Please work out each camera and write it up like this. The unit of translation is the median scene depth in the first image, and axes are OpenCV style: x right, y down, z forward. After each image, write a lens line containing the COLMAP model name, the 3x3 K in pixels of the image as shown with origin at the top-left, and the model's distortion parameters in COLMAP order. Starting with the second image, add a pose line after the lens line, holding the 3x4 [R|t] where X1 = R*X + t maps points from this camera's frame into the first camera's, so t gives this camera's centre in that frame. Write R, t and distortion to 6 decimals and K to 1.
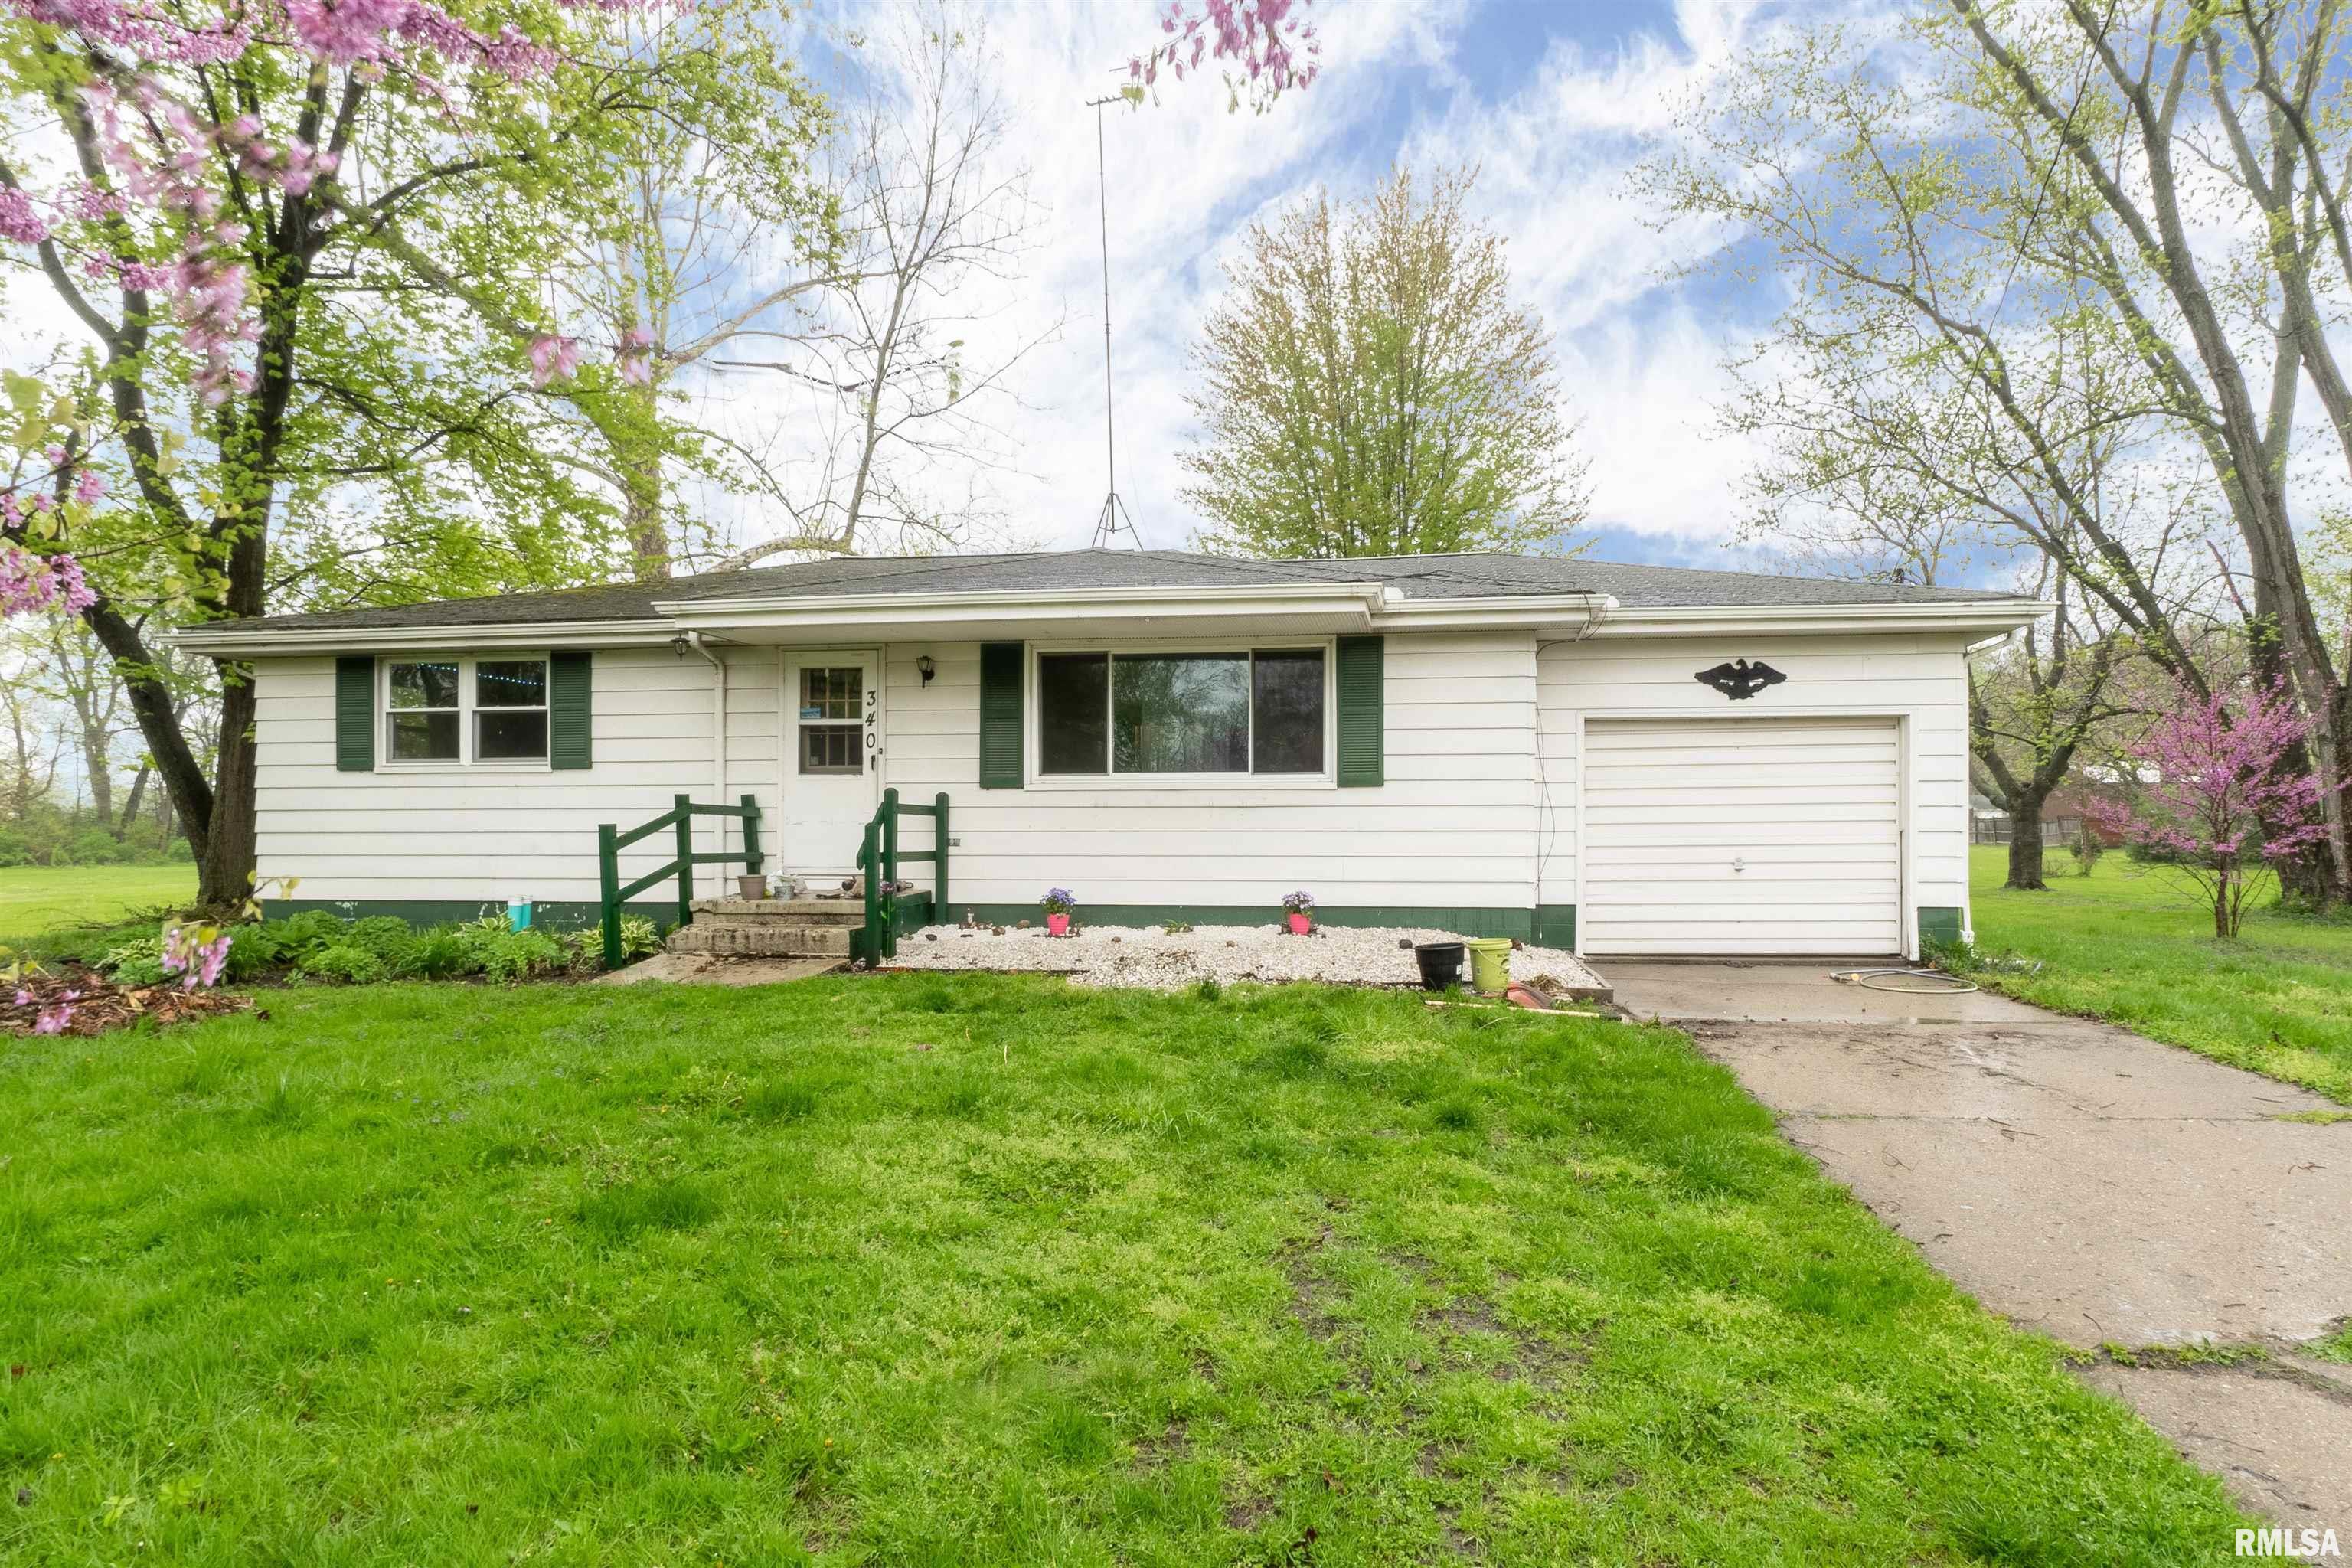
lens RADIAL K [[1012.8, 0, 1168.4], [0, 1012.8, 773.4], [0, 0, 1]] dist [-0.003023, -0.000204]
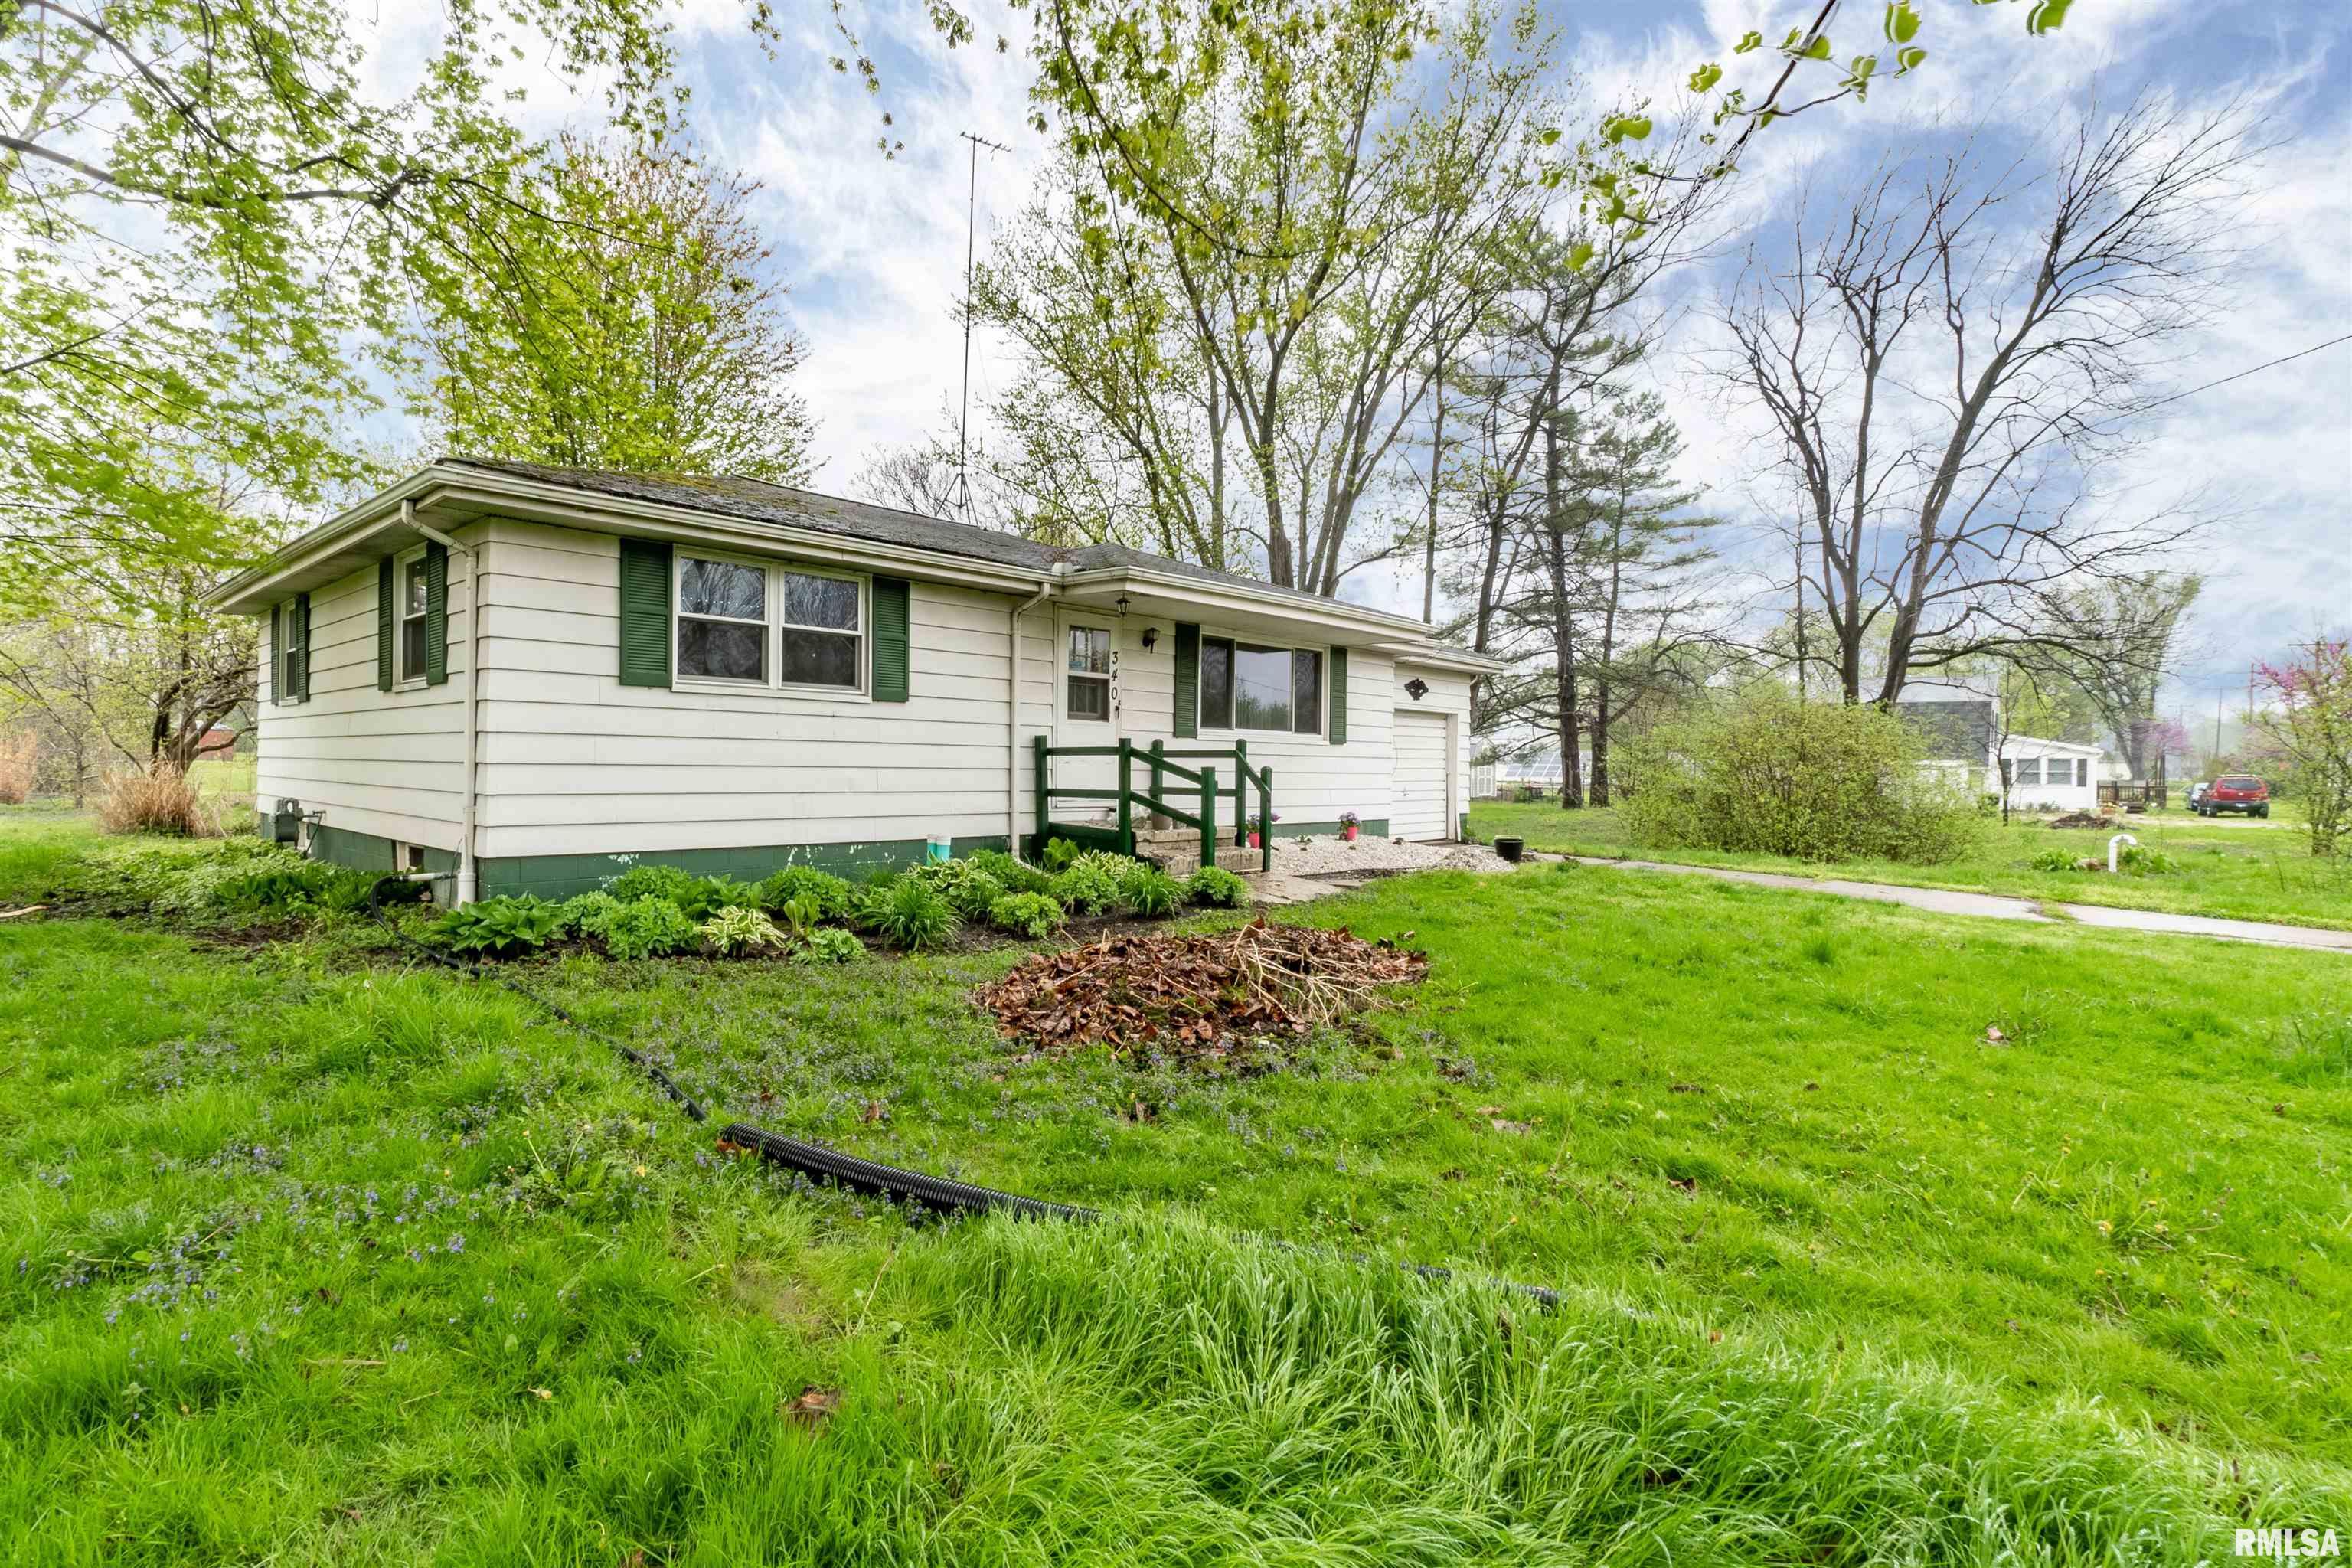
lens RADIAL K [[1012.8, 0, 1168.4], [0, 1012.8, 773.4], [0, 0, 1]] dist [-0.003023, -0.000204]
pose [[0.620551, 0.002068, 0.784163, -1.168649], [-0.088597, 0.993778, 0.067491, -0.024911], [-0.779145, -0.111356, 0.616874, 0.199282]]
